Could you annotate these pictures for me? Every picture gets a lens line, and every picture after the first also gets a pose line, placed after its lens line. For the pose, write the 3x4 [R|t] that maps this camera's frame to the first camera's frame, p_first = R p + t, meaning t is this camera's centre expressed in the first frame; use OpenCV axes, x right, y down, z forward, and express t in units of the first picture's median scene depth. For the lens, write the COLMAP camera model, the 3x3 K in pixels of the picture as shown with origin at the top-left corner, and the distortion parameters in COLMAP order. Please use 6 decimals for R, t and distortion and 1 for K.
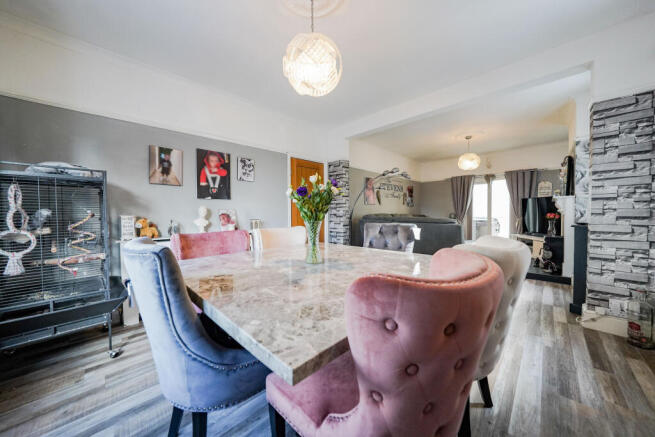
lens RADIAL K [[231.6, 0, 327.7], [0, 231.6, 217.5], [0, 0, 1]] dist [-0.002738, -0.000041]
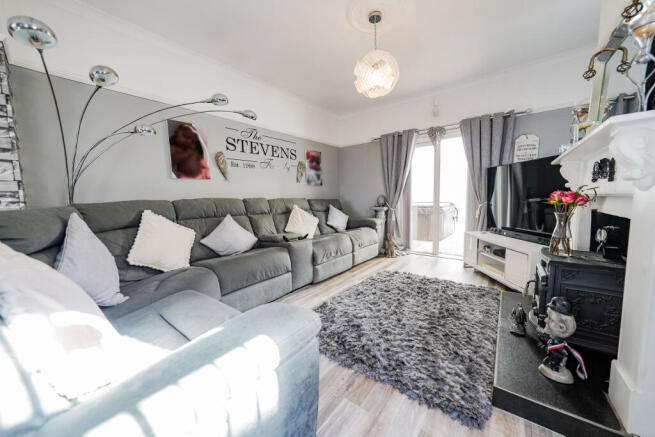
lens RADIAL K [[231.6, 0, 328.9], [0, 231.6, 217.3], [0, 0, 1]] dist [-0.002738, -0.000041]
pose [[0.994465, -0.024502, 0.102171, 0.390527], [0.017775, 0.997646, 0.066238, -0.005418], [-0.103553, -0.064055, 0.992559, 0.465847]]
